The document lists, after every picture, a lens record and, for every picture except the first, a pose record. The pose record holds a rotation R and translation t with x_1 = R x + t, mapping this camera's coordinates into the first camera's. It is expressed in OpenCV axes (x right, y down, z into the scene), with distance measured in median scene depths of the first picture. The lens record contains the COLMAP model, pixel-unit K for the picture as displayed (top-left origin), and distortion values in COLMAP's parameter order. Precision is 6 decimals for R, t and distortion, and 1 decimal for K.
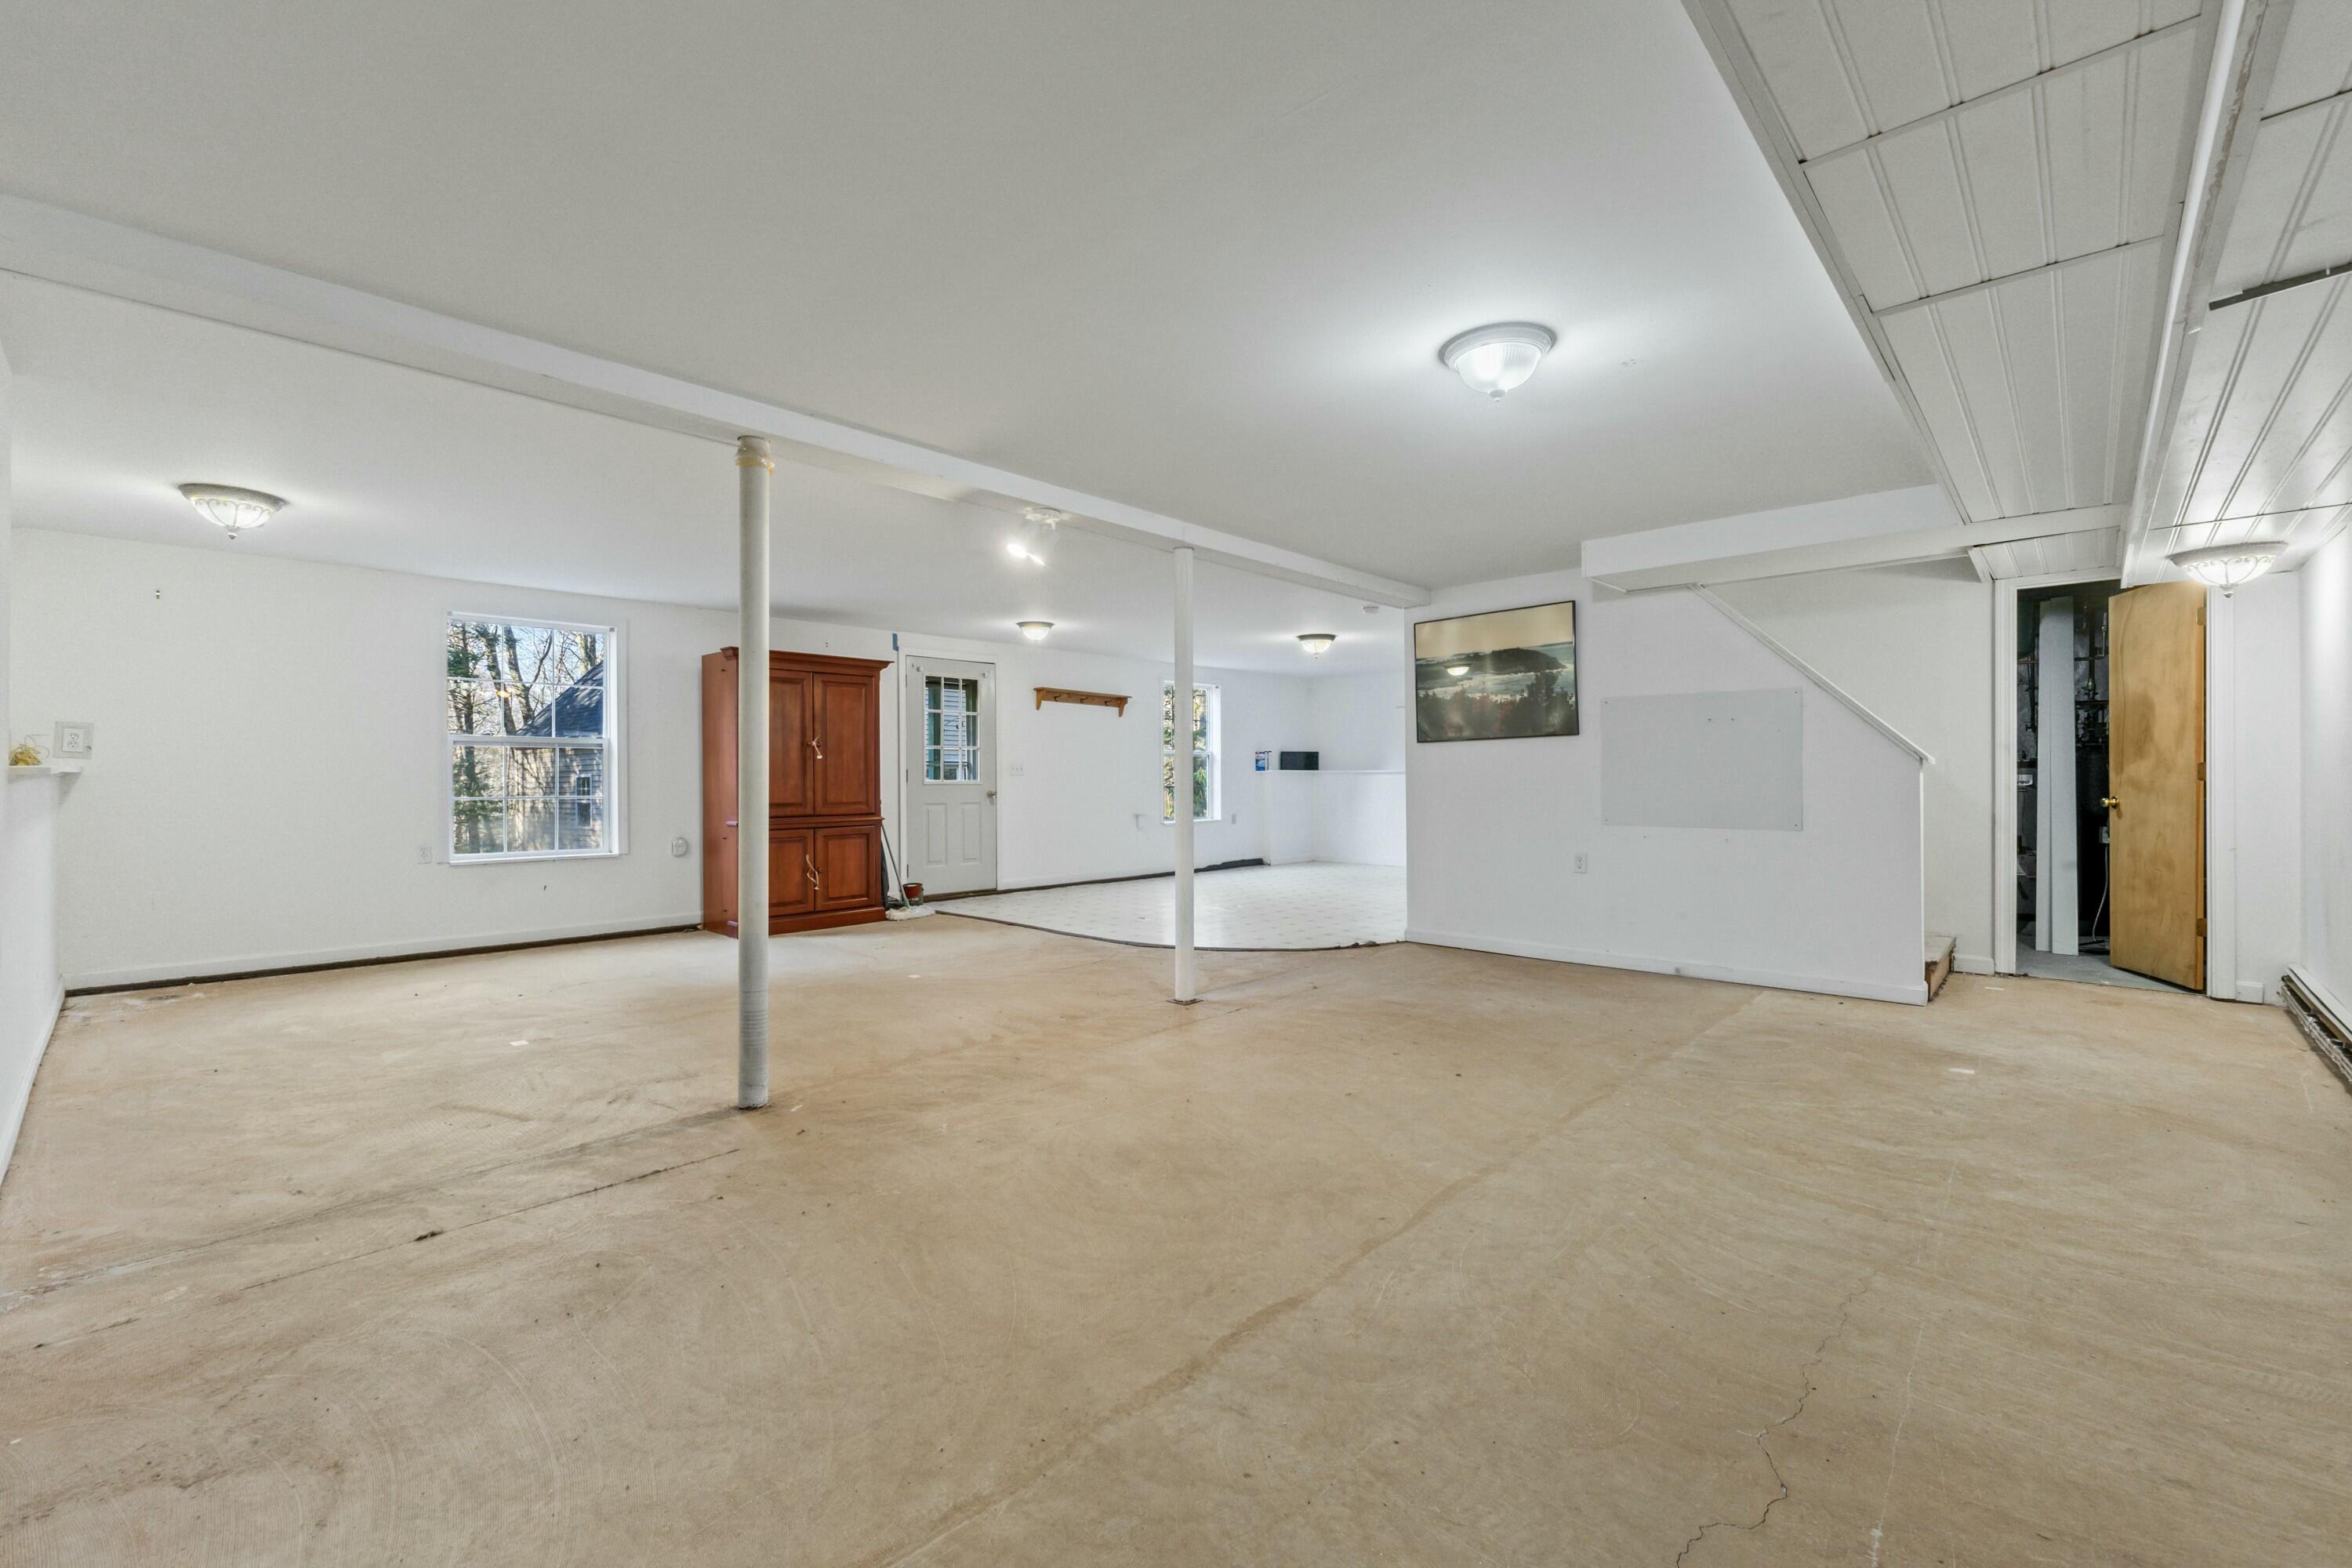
lens RADIAL K [[980.1, 0, 1159.7], [0, 980.1, 776.3], [0, 0, 1]] dist [-0.005547, 0.000641]
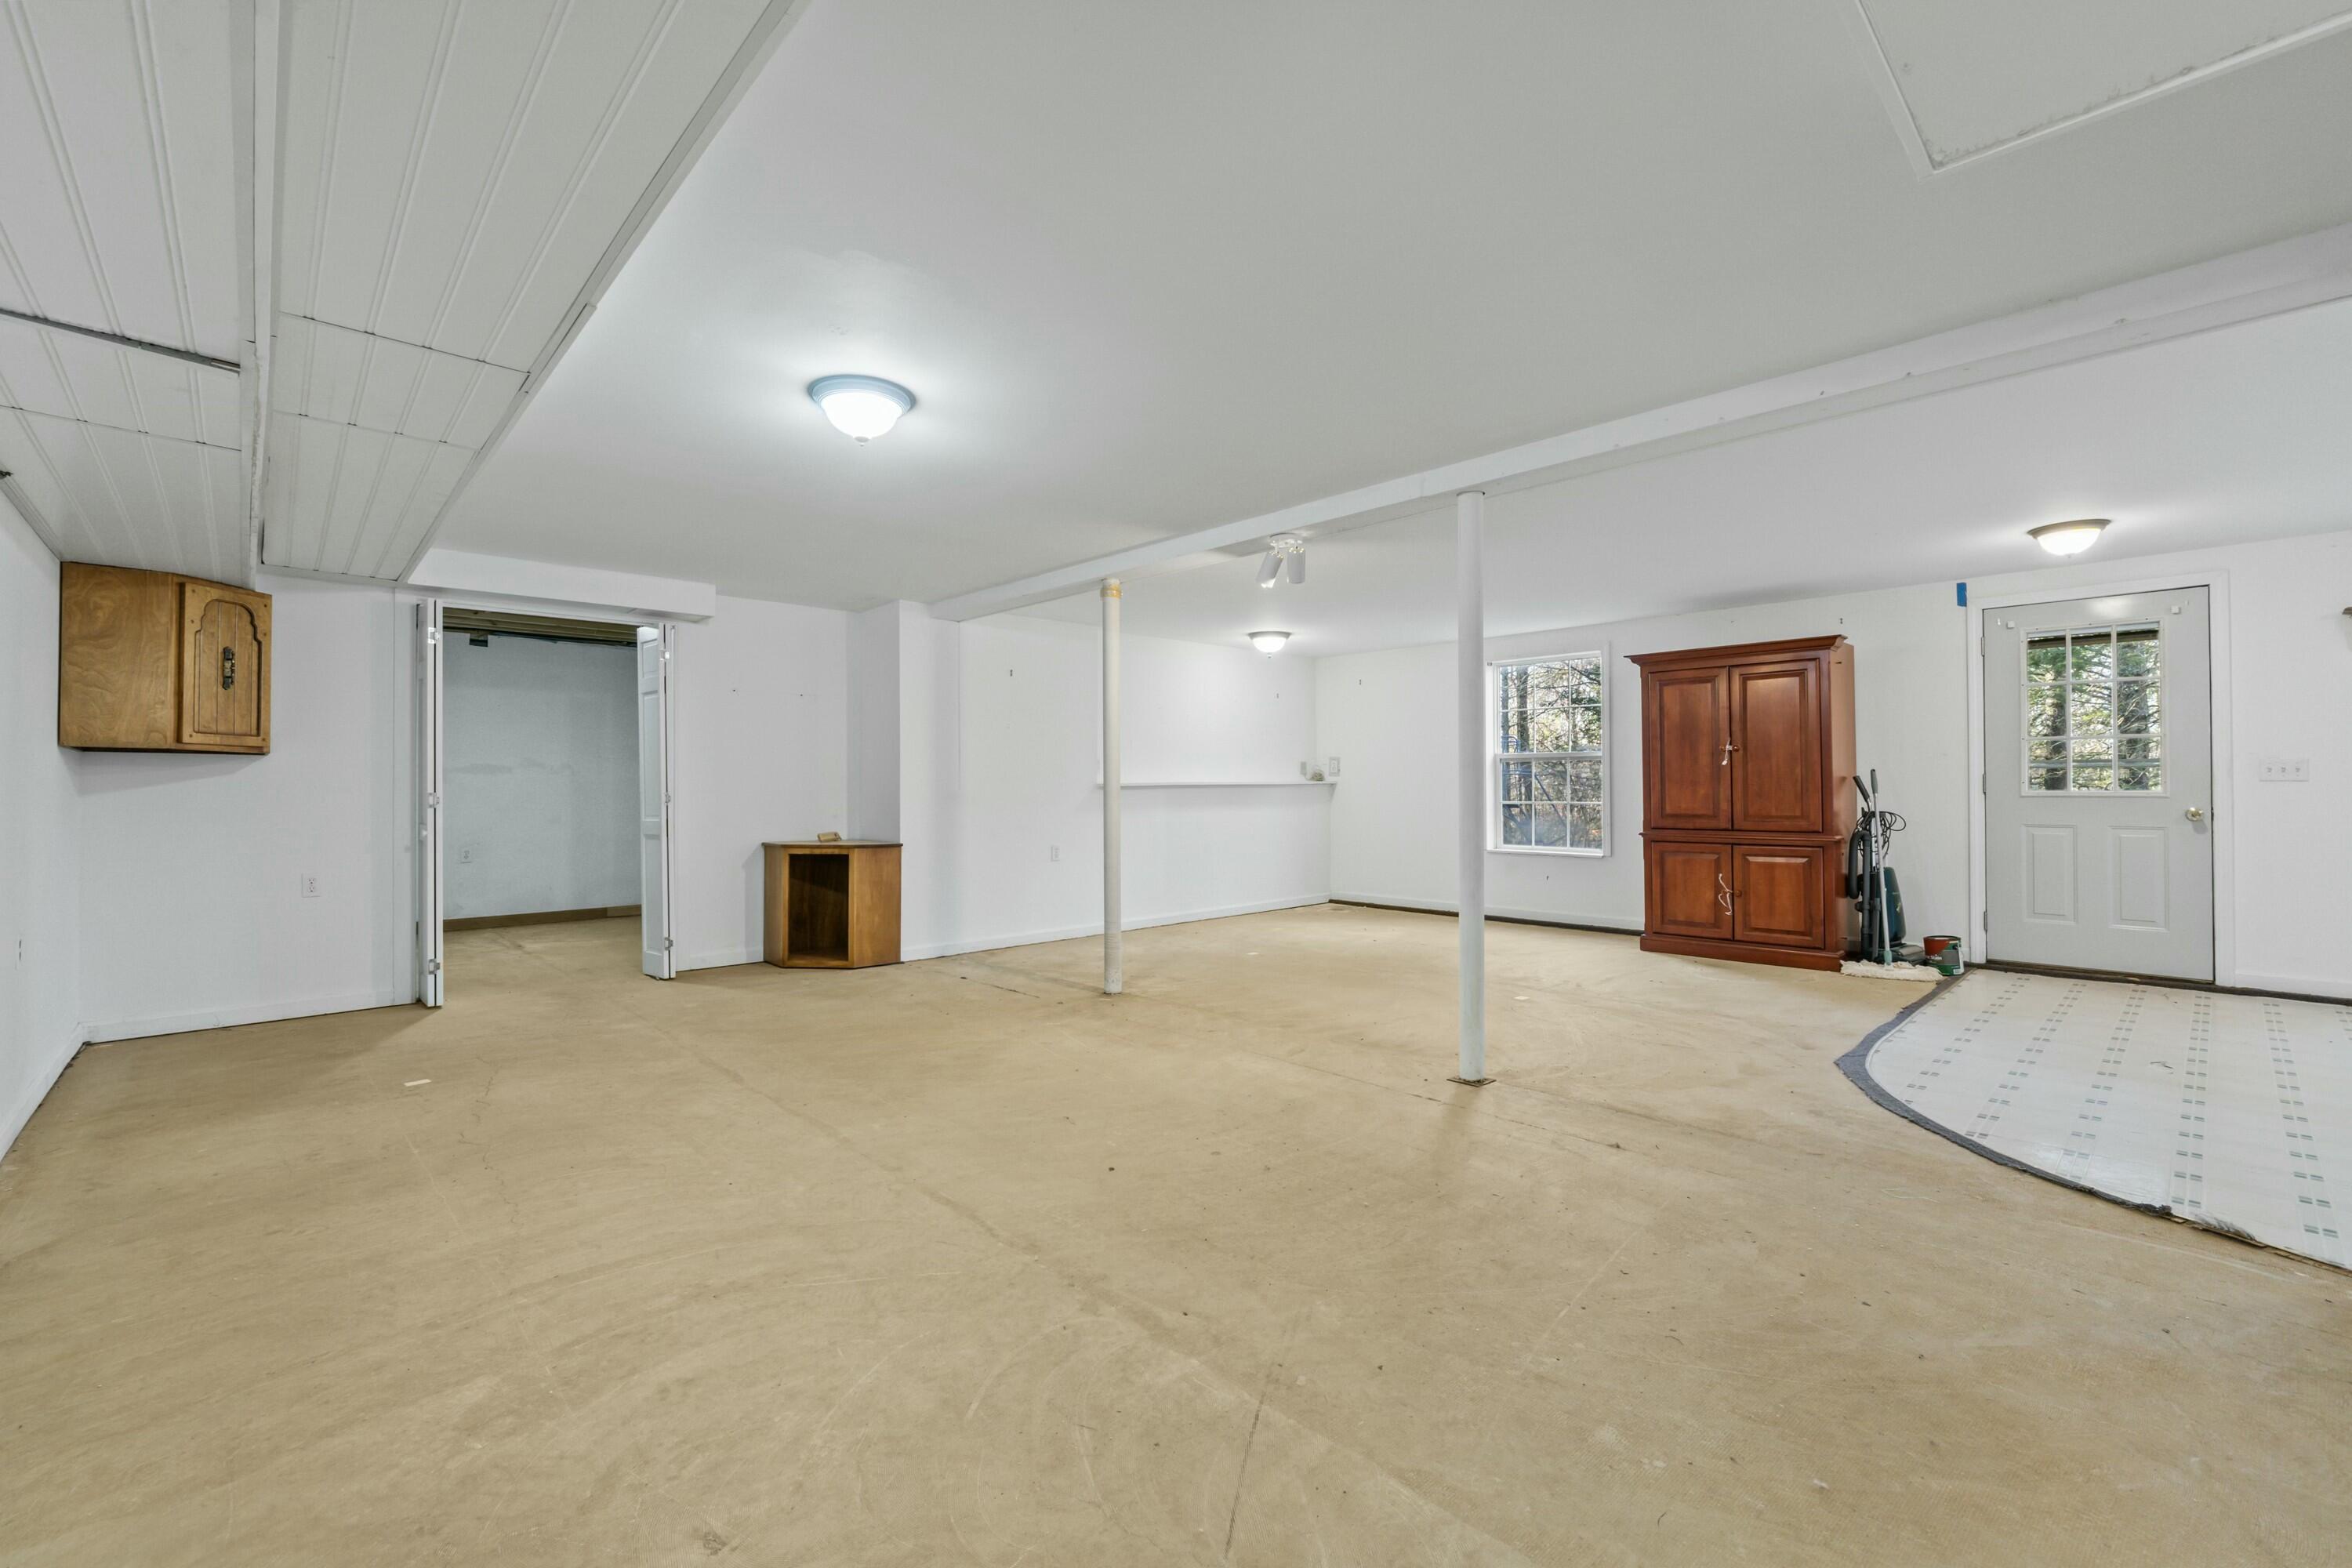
lens RADIAL K [[980.1, 0, 1164.0], [0, 980.1, 774.3], [0, 0, 1]] dist [-0.005547, 0.000641]
pose [[-0.062953, -0.010780, -0.997958, 0.629067], [0.004514, 0.999928, -0.011086, -0.002174], [0.998006, -0.005202, -0.062899, 0.629403]]
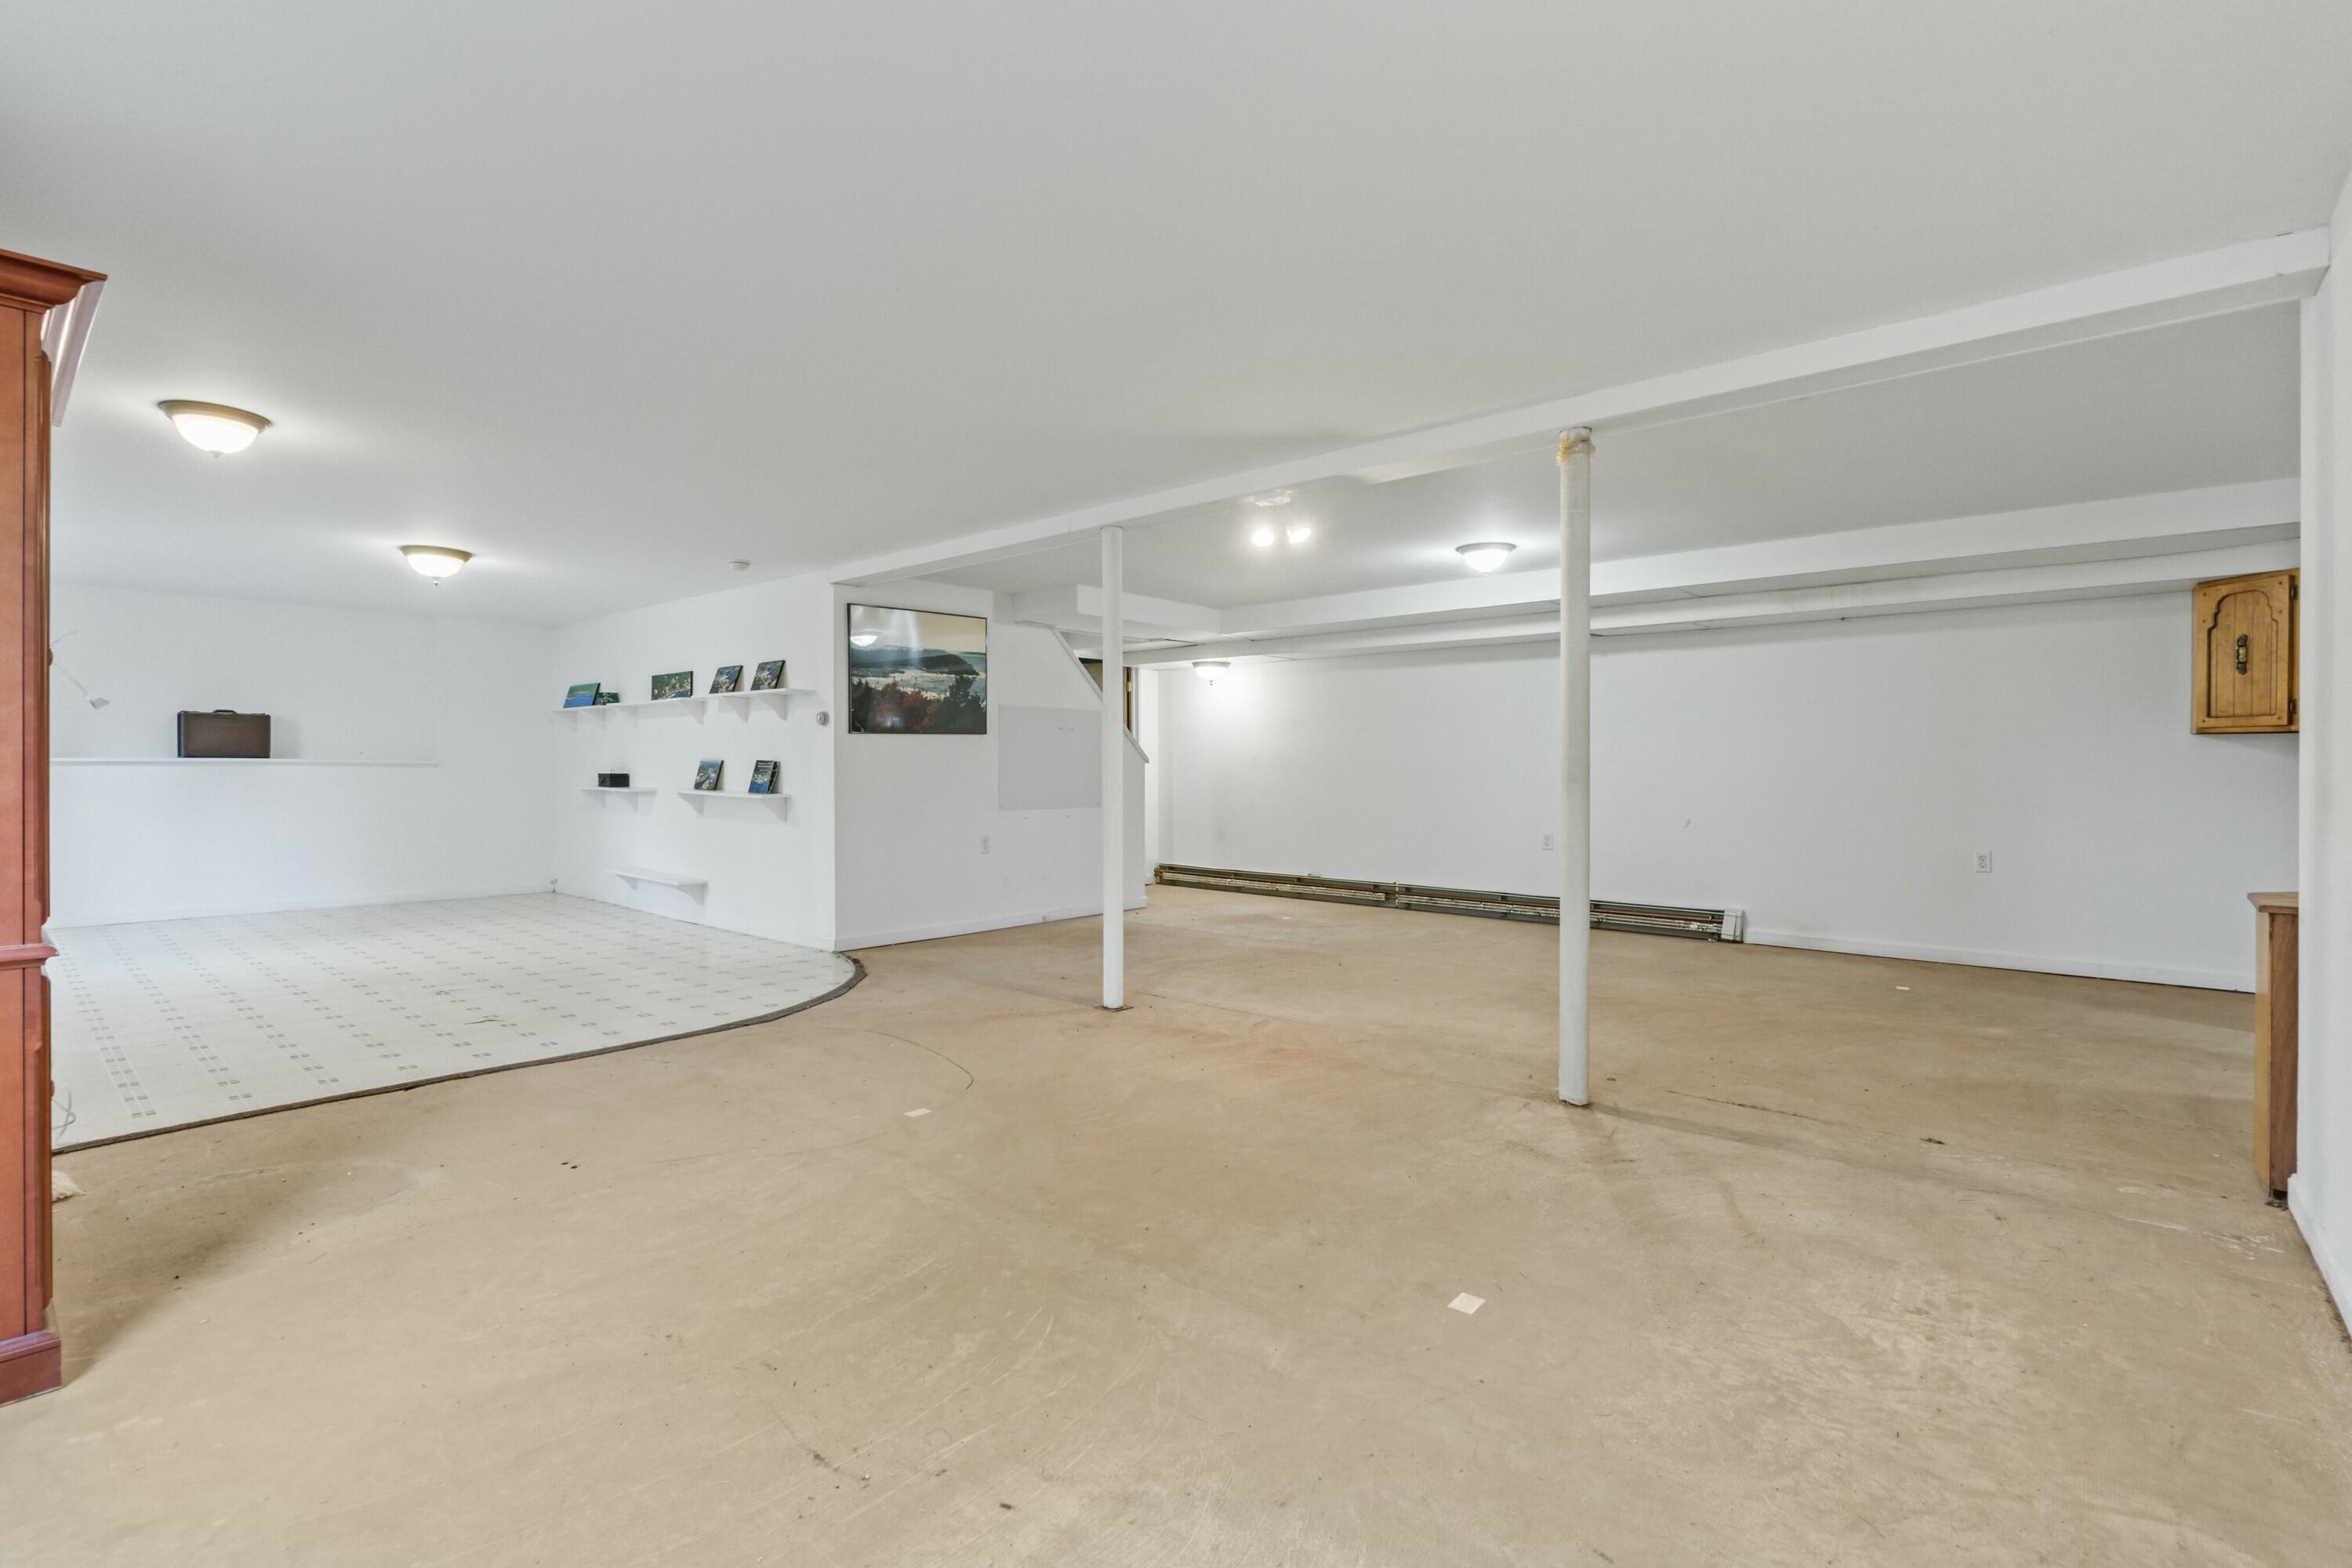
lens RADIAL K [[1072.0, 0, 1171.1], [0, 1072.0, 773.1], [0, 0, 1]] dist [-0.001163, -0.000002]
pose [[-0.041548, -0.002595, 0.999133, -0.783916], [-0.000708, 0.999996, 0.002568, 0.000428], [-0.999136, -0.000600, -0.041549, 0.768632]]
